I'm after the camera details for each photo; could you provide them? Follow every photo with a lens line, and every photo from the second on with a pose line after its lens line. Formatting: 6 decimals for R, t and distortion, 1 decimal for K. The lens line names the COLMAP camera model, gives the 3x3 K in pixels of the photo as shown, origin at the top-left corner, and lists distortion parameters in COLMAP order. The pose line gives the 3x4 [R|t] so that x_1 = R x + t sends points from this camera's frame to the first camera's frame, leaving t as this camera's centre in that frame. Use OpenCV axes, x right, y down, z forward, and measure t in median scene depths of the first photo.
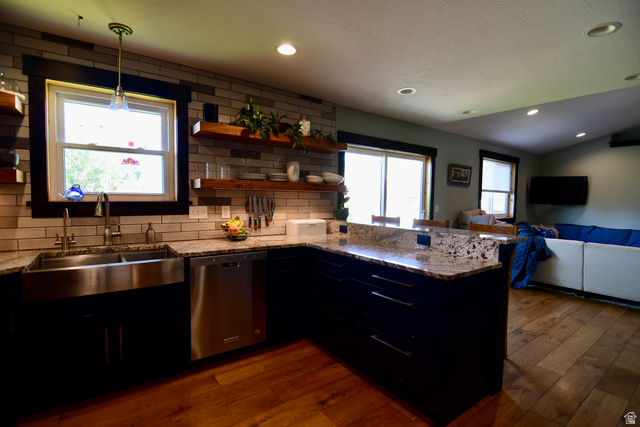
lens RADIAL K [[307.0, 0, 321.3], [0, 307.0, 213.1], [0, 0, 1]] dist [-0.007051, -0.001281]
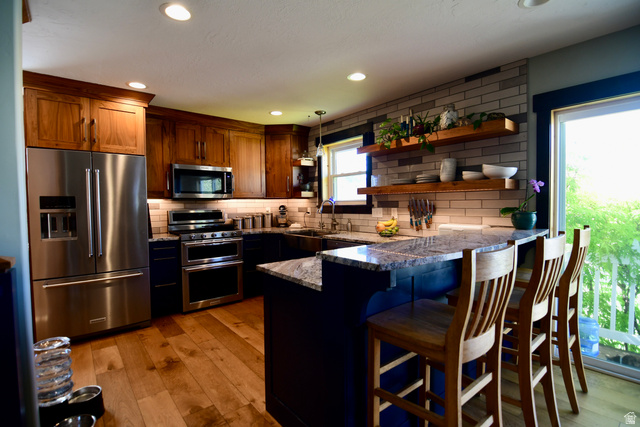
lens RADIAL K [[307.0, 0, 318.9], [0, 307.0, 215.2], [0, 0, 1]] dist [-0.007051, -0.001281]
pose [[0.057396, 0.018707, -0.998176, 0.855936], [-0.040656, 0.999039, 0.016385, -0.002680], [0.997523, 0.039642, 0.058101, 0.628450]]
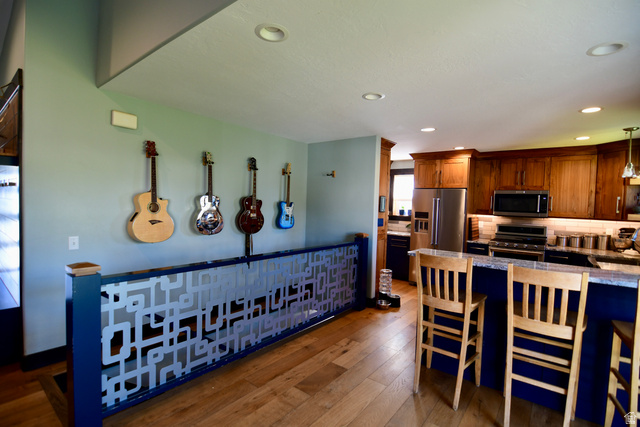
lens RADIAL K [[307.0, 0, 317.2], [0, 307.0, 214.5], [0, 0, 1]] dist [-0.007051, -0.001281]
pose [[-0.959294, -0.040711, -0.279459, 1.023411], [-0.064920, 0.994843, 0.077923, -0.103341], [0.274846, 0.092894, -0.956990, 1.517766]]
